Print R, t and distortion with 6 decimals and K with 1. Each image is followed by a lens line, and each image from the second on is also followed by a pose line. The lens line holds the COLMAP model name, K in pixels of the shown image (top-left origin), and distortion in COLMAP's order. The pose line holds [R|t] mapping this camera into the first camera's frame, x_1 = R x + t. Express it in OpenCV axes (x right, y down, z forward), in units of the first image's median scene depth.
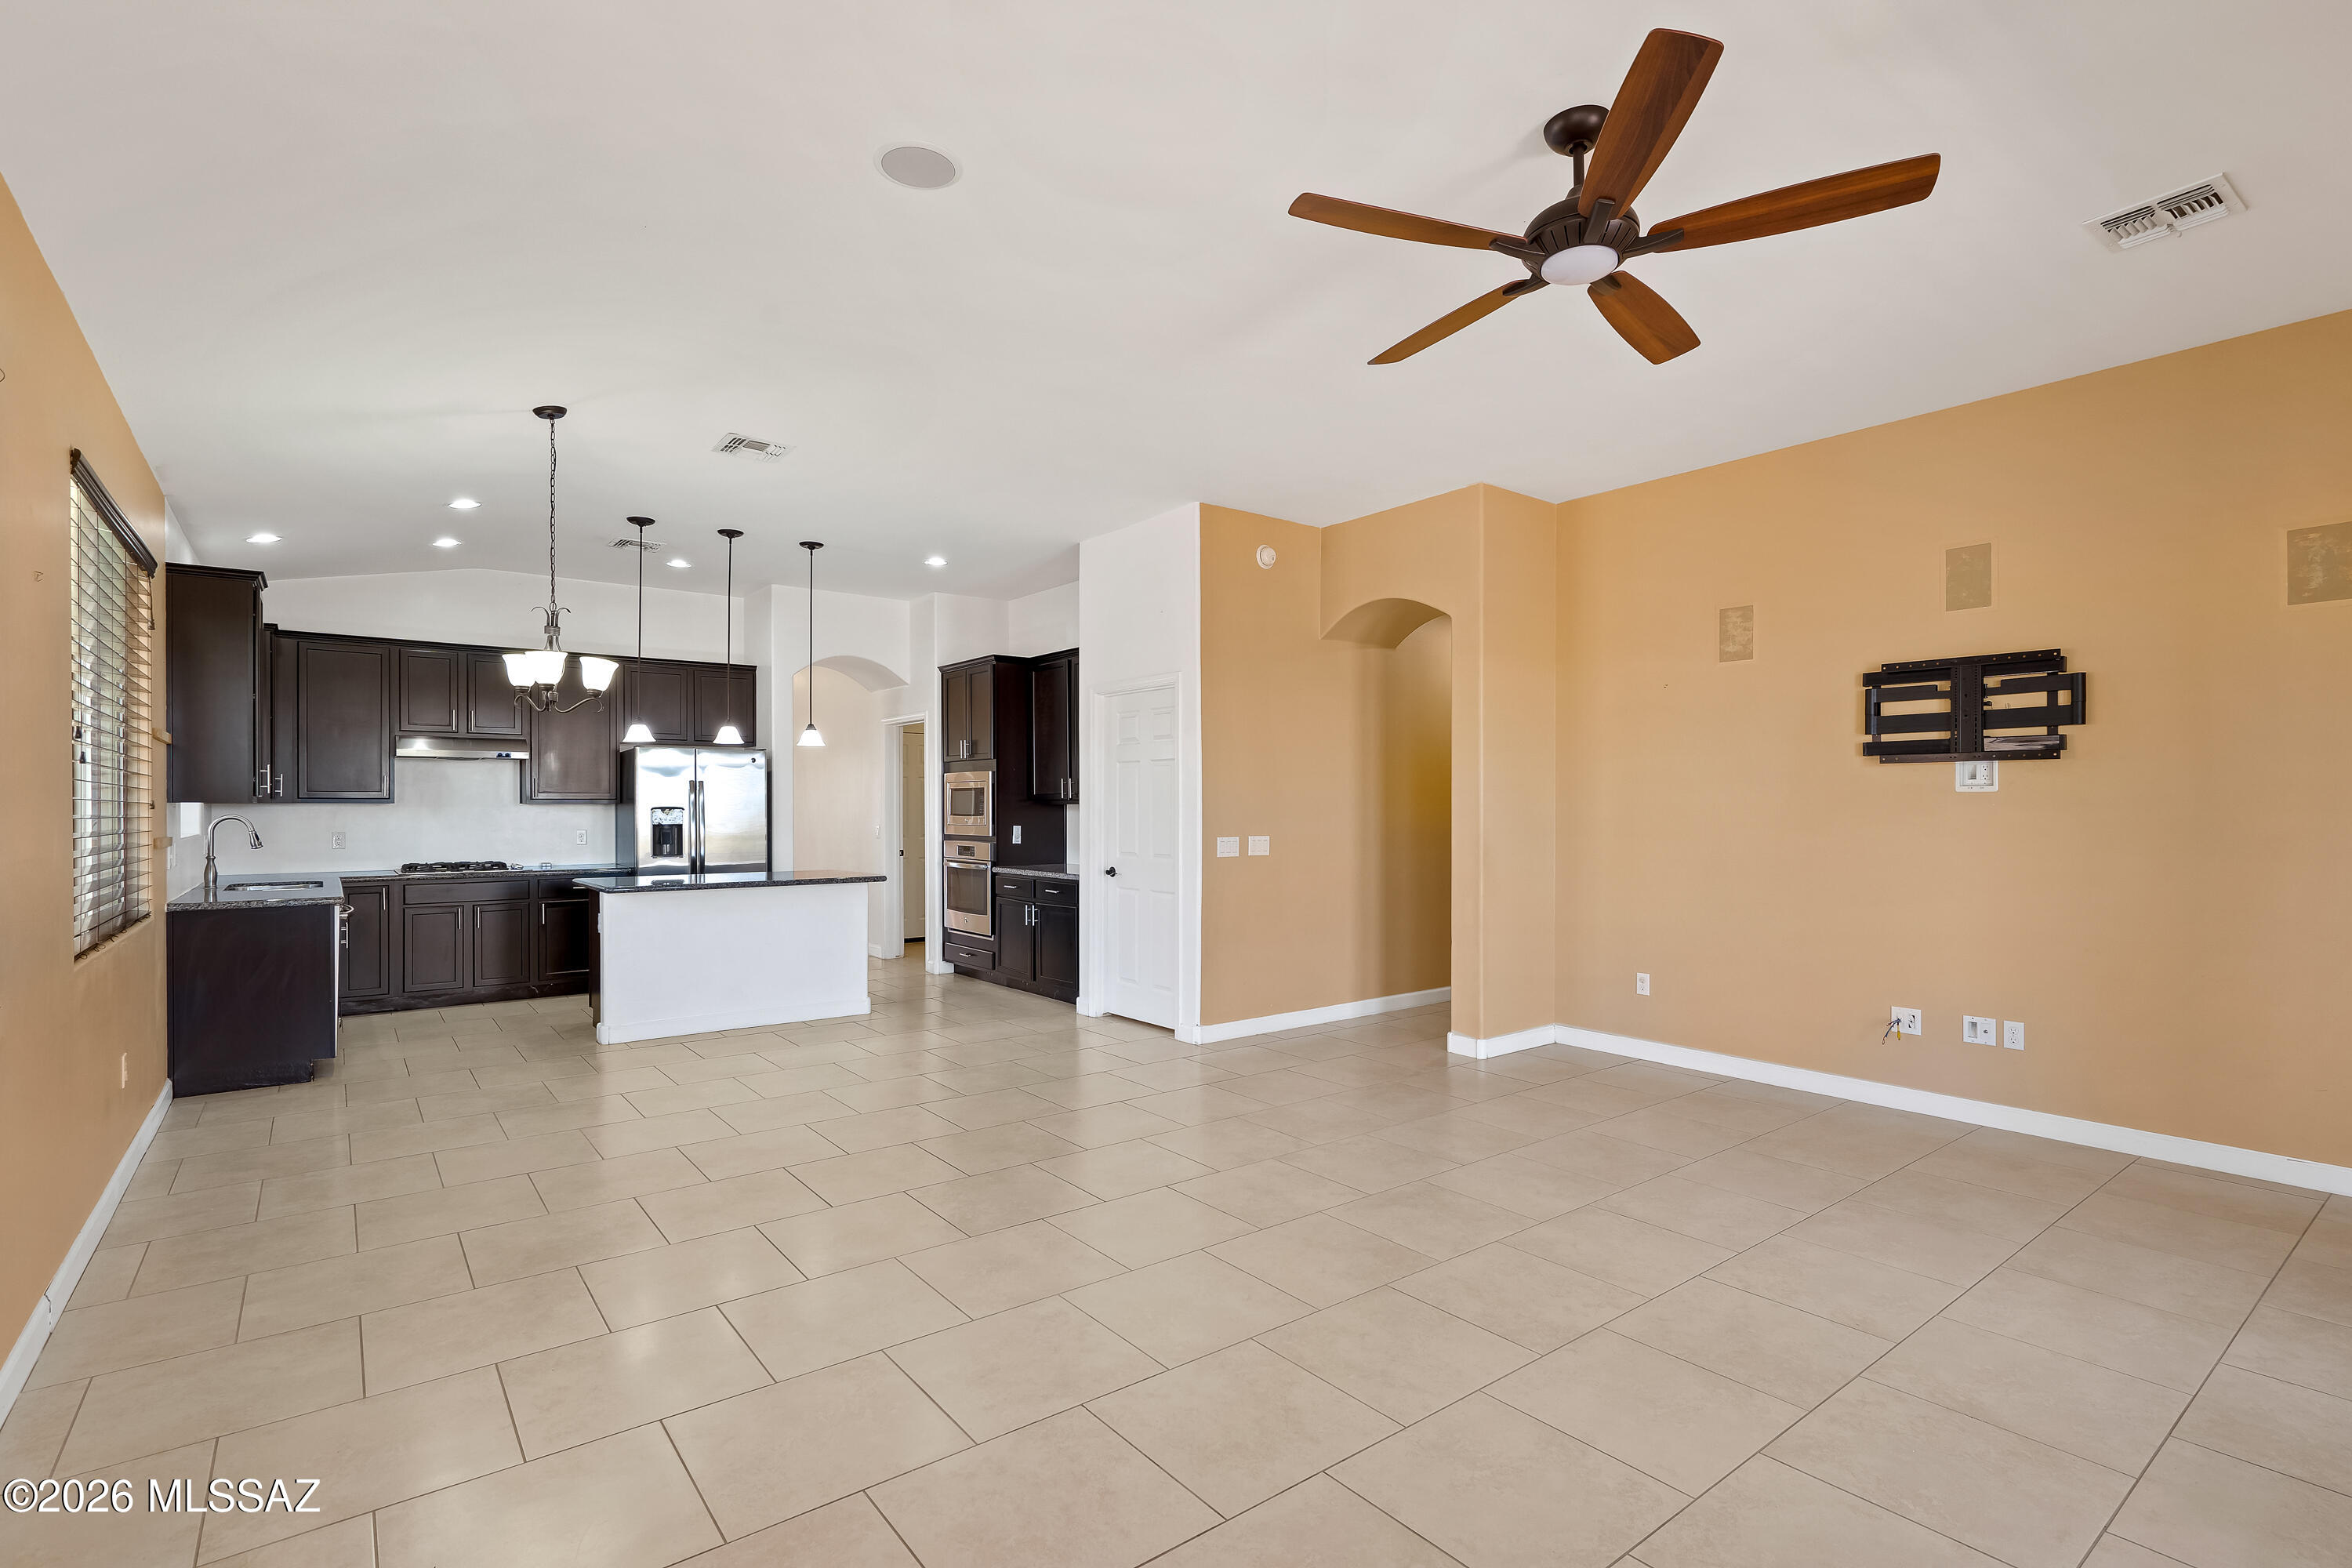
lens RADIAL K [[1083.0, 0, 1160.0], [0, 1083.0, 809.7], [0, 0, 1]] dist [-0.004932, 0.002930]
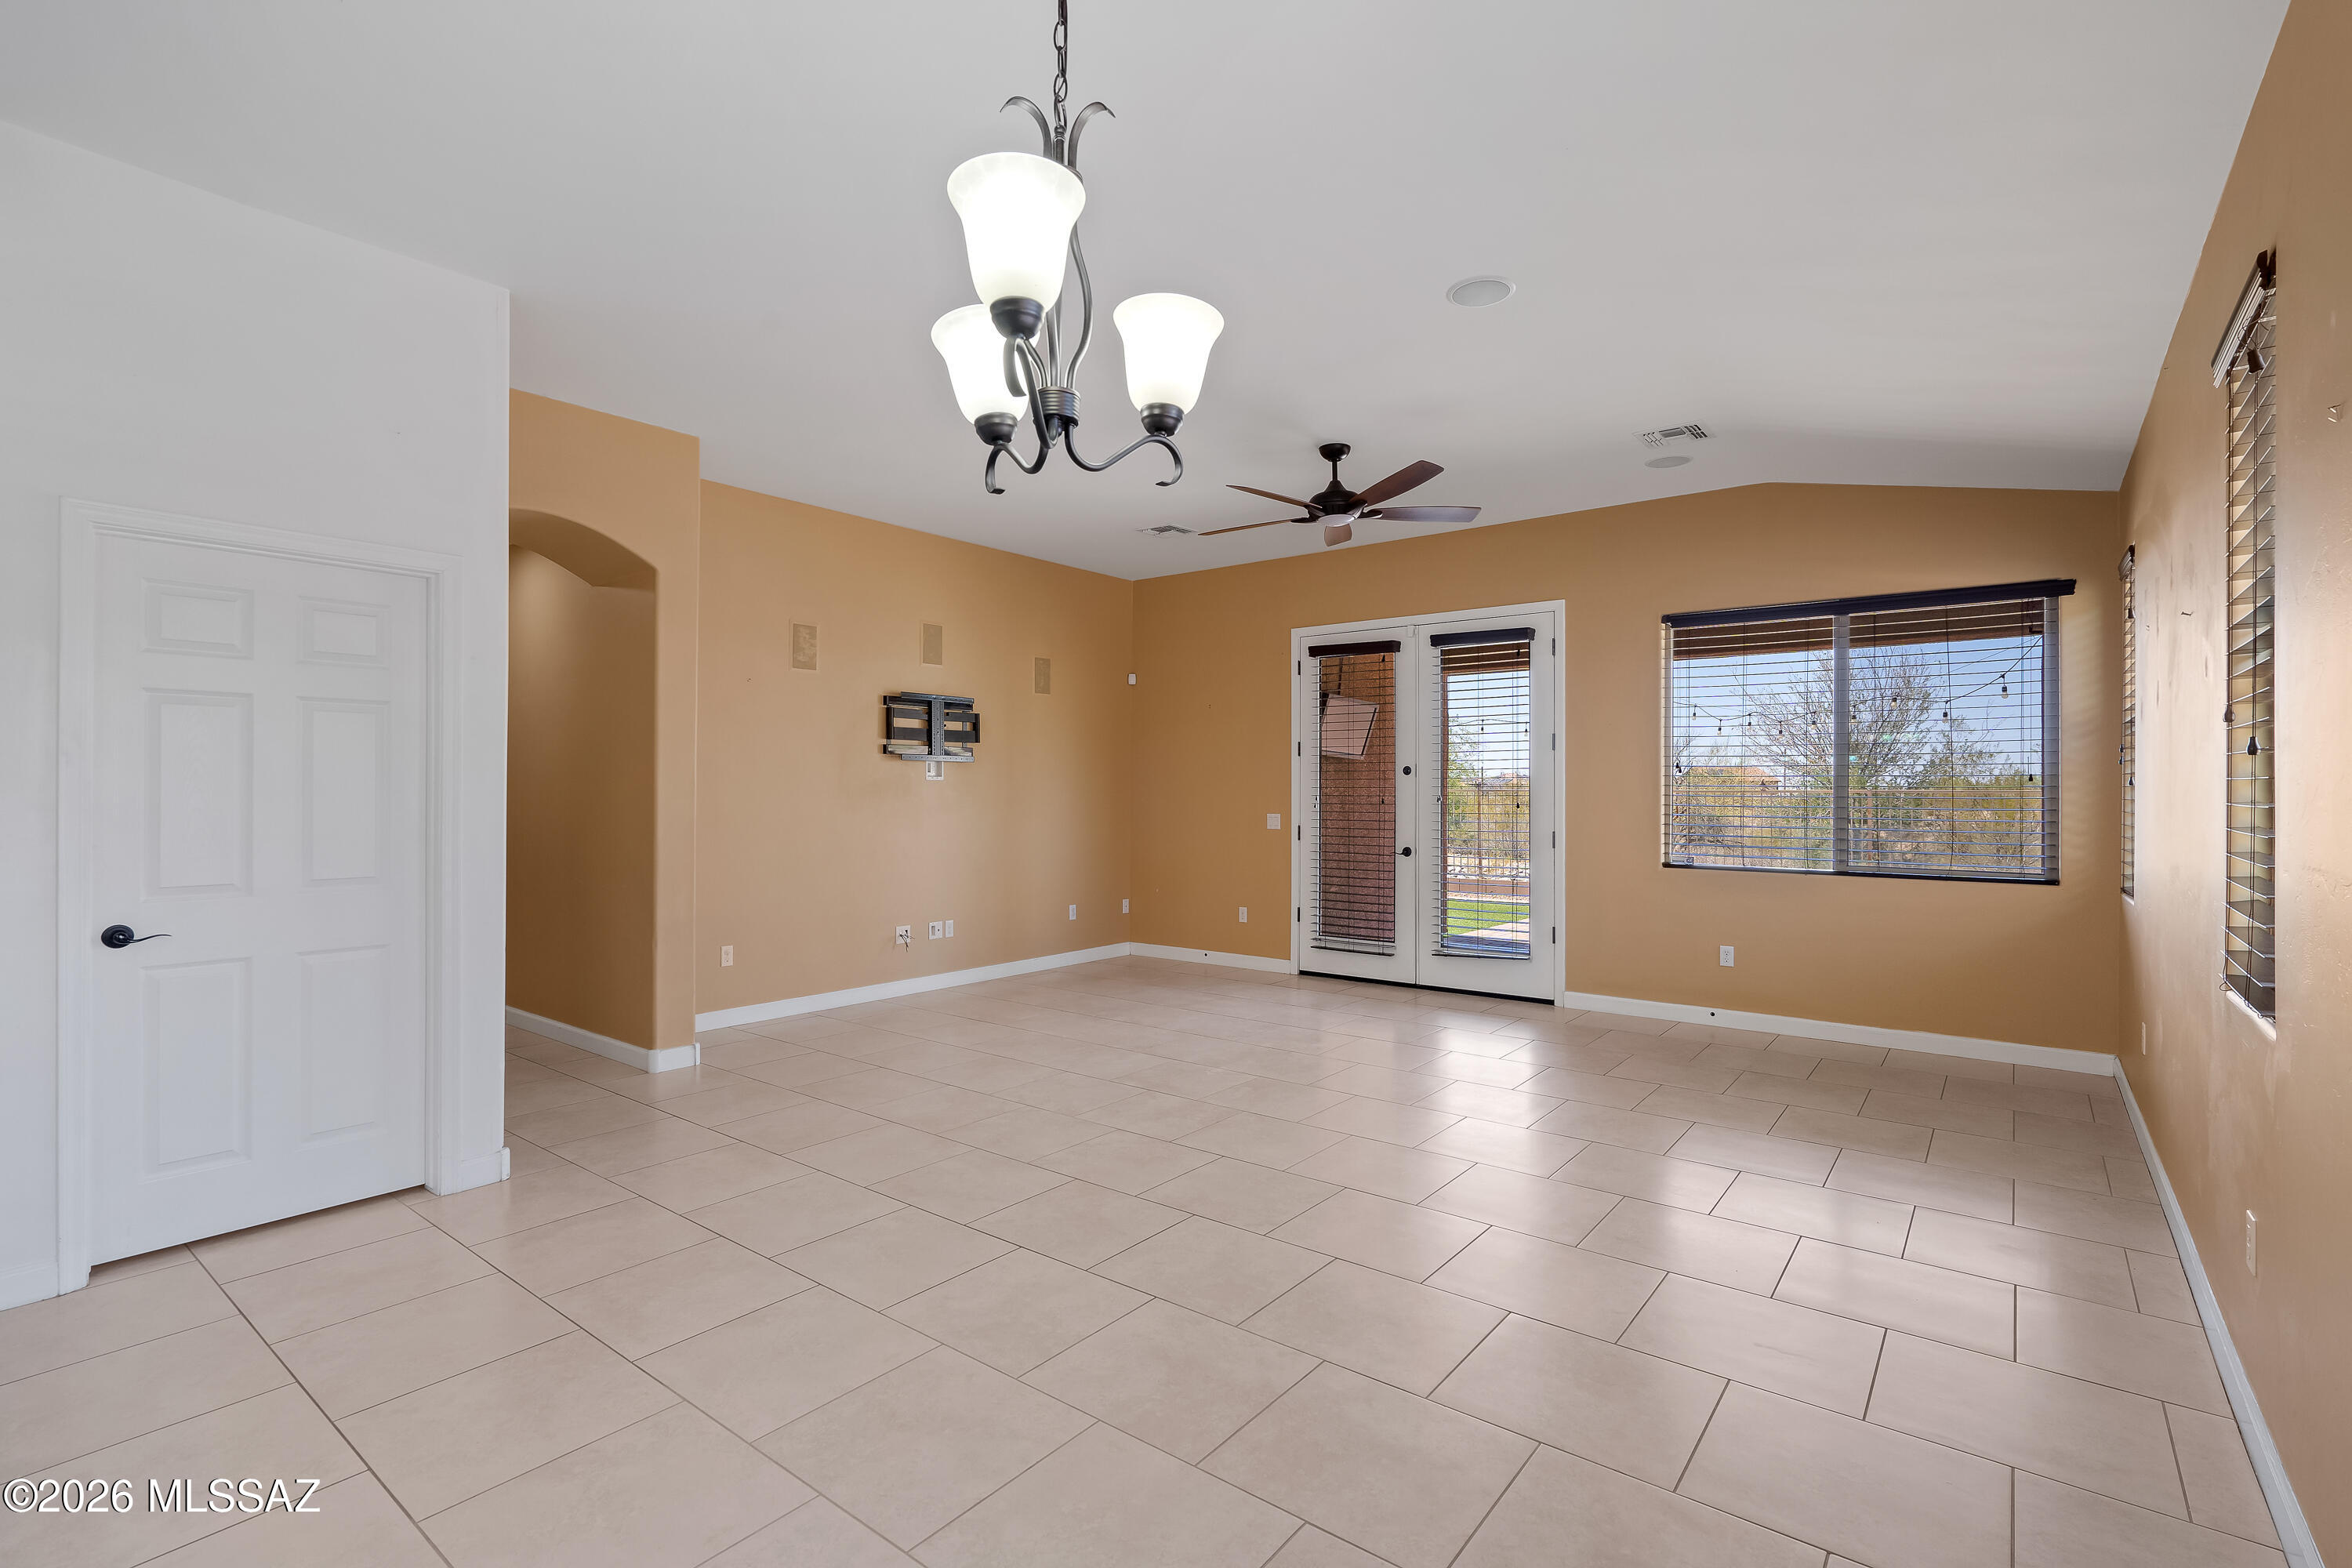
lens RADIAL K [[1083.0, 0, 1169.0], [0, 1083.0, 789.8], [0, 0, 1]] dist [-0.004932, 0.002930]
pose [[-0.241516, 0.000065, 0.970397, -0.558966], [0.001233, 0.999999, 0.000240, -0.001735], [-0.970396, 0.001254, -0.241516, 0.675689]]
